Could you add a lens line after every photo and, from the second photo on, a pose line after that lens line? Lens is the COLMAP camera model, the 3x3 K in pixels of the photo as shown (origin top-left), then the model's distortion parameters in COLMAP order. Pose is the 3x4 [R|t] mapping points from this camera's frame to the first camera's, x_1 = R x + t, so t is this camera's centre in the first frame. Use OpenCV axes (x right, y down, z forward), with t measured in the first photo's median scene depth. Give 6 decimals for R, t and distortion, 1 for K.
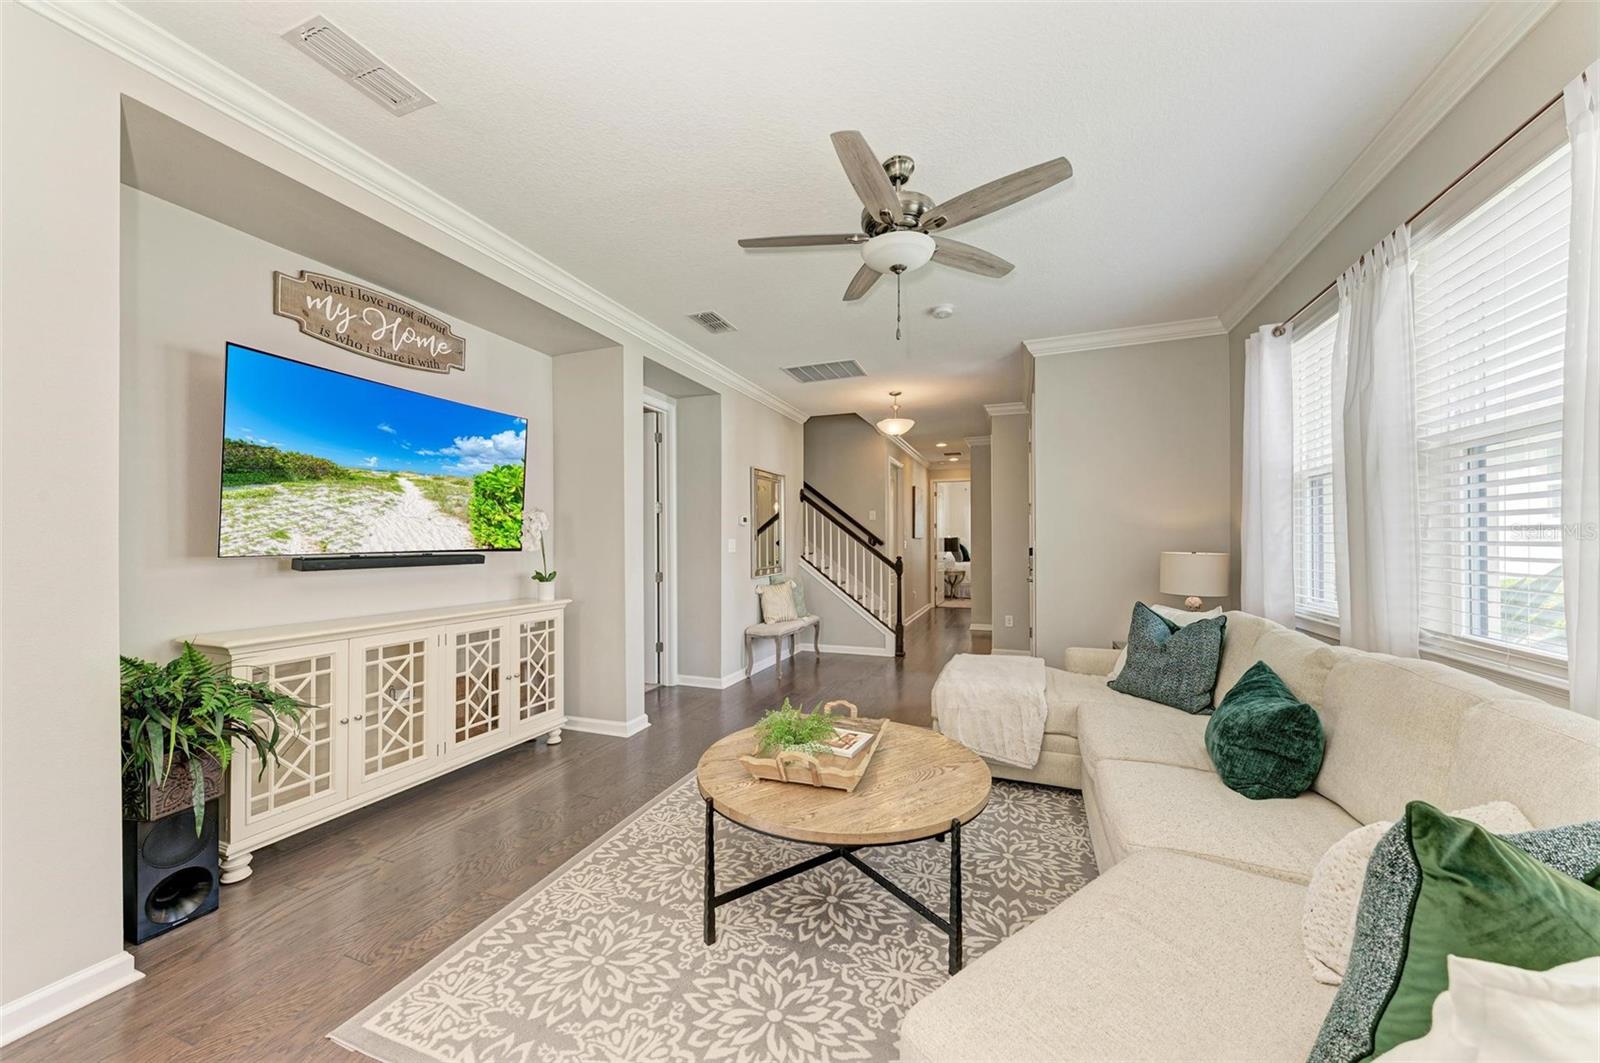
lens RADIAL K [[568.8, 0, 803.1], [0, 568.8, 539.6], [0, 0, 1]] dist [0.007362, -0.000438]
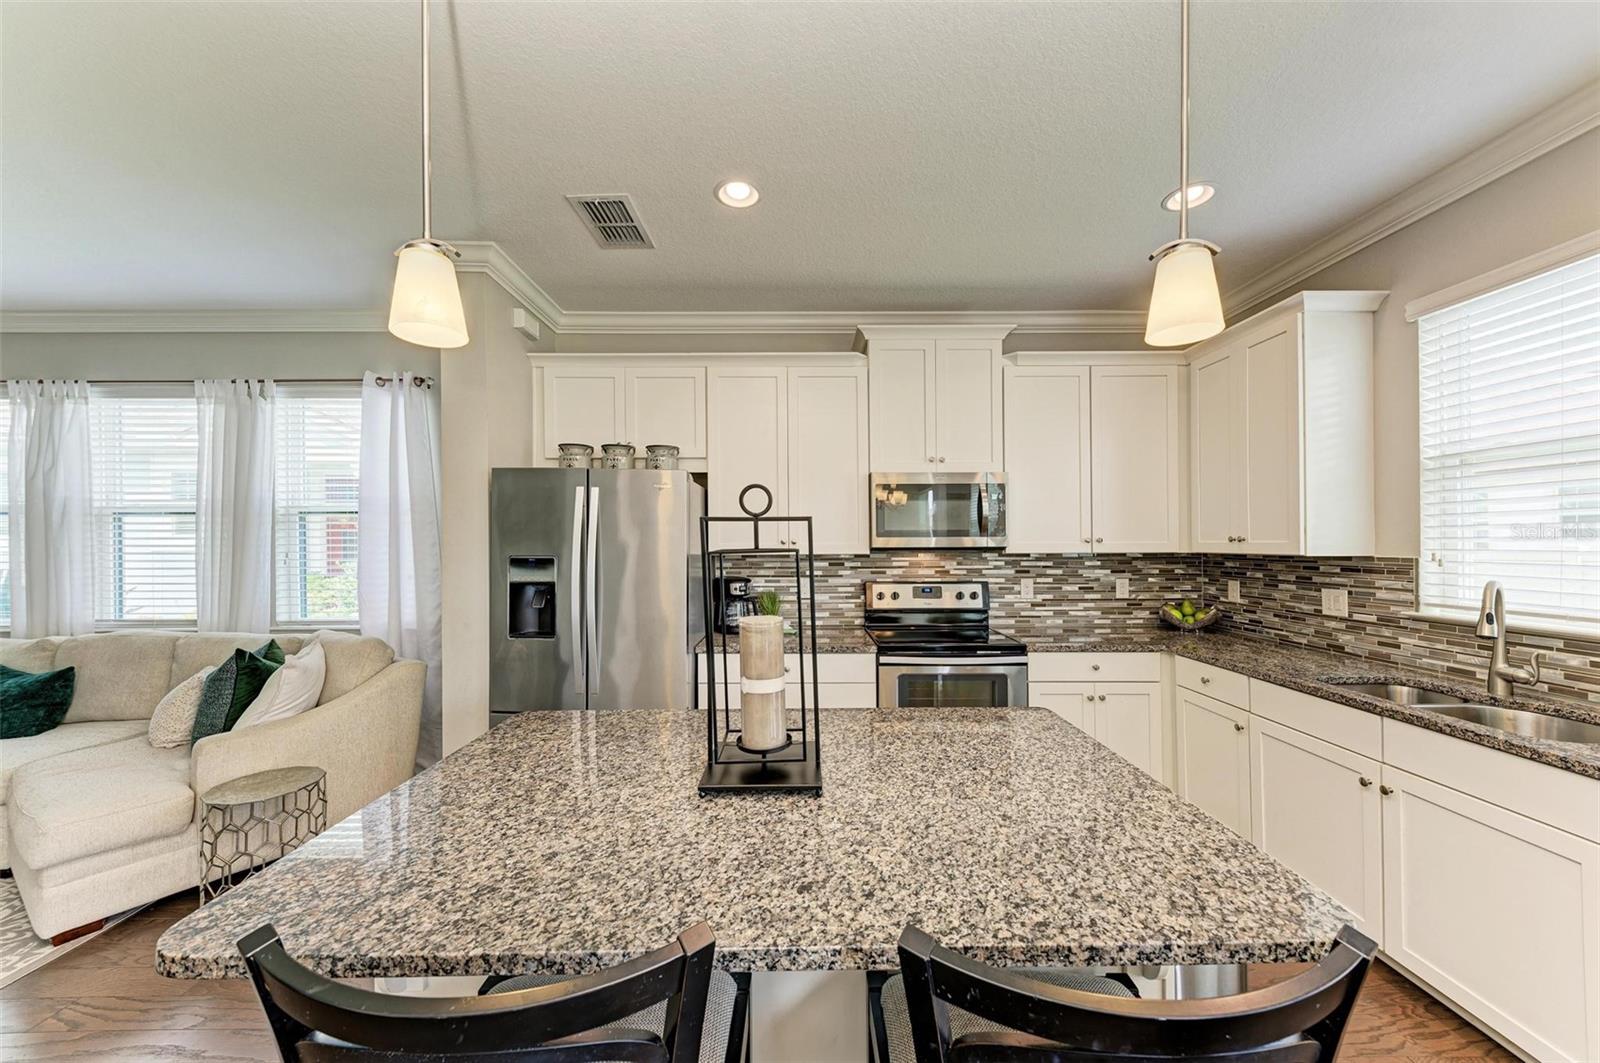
lens RADIAL K [[568.8, 0, 803.1], [0, 568.8, 539.6], [0, 0, 1]] dist [0.007362, -0.000438]
pose [[-0.364424, 0.008485, 0.931194, -0.783934], [0.002198, 0.999964, -0.008251, -0.038462], [-0.931230, -0.000960, -0.364430, -0.209288]]
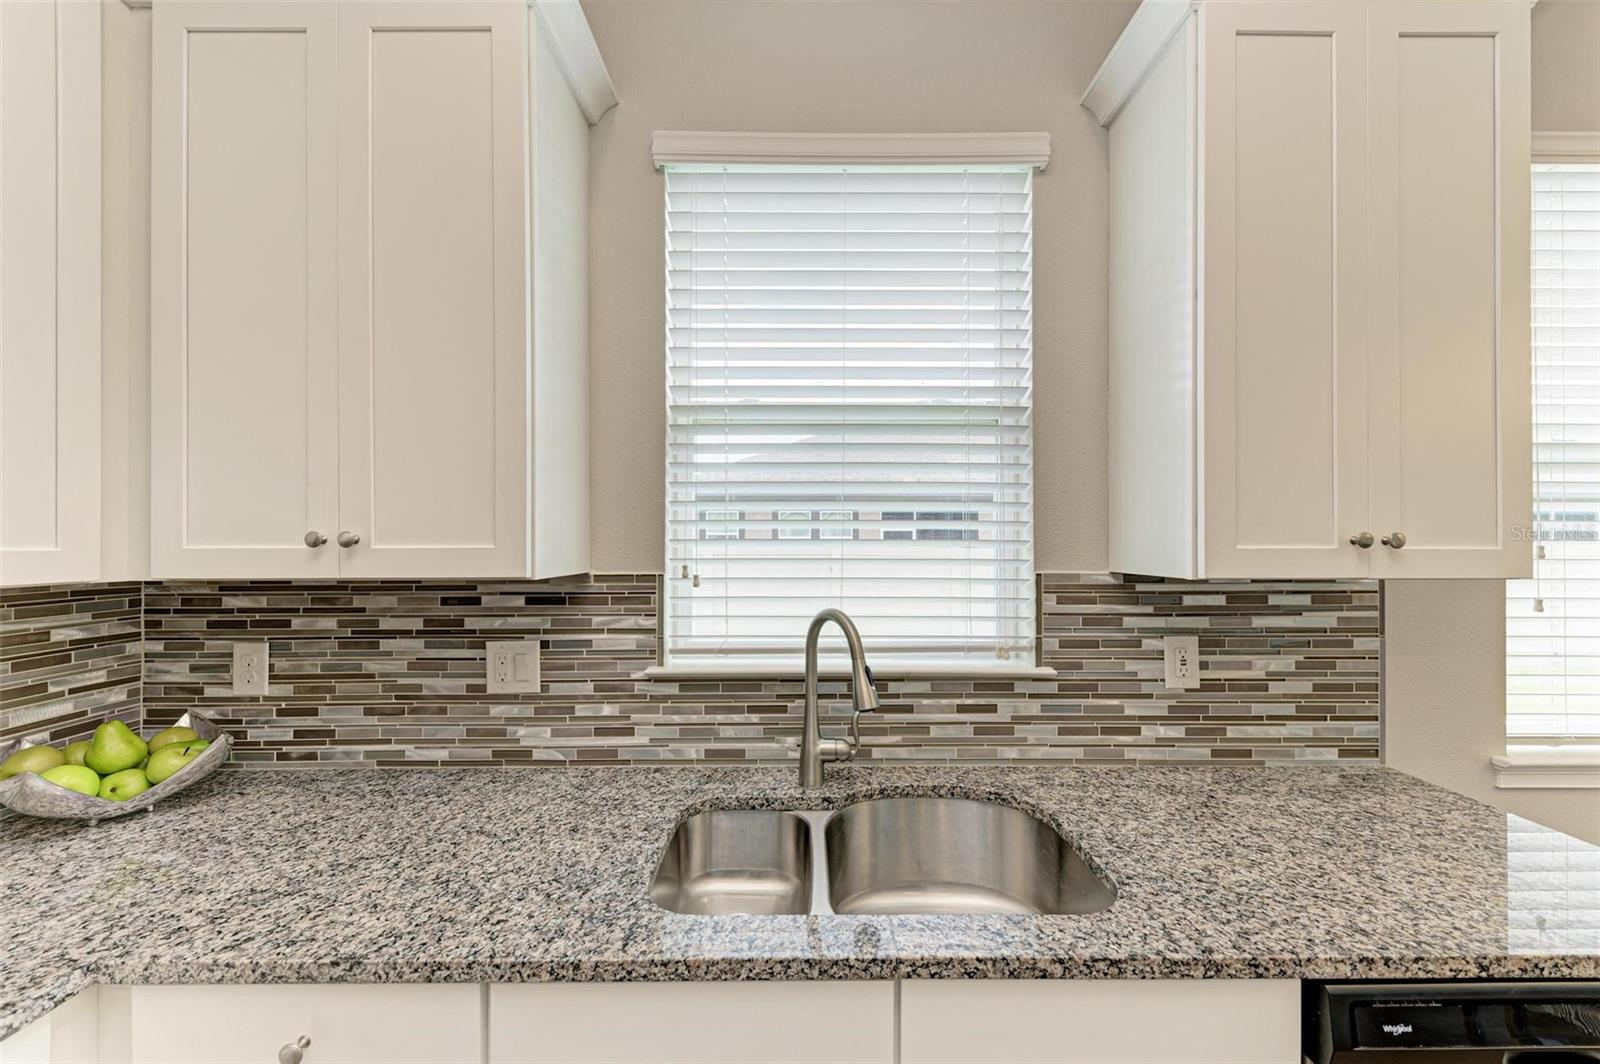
lens RADIAL K [[592.0, 0, 807.3], [0, 592.0, 541.3], [0, 0, 1]] dist [0.011034, -0.006241]
pose [[-0.930521, 0.003694, -0.366221, -0.349732], [0.005202, 0.999982, -0.003131, -0.041459], [0.366202, -0.004819, -0.930523, -0.727599]]
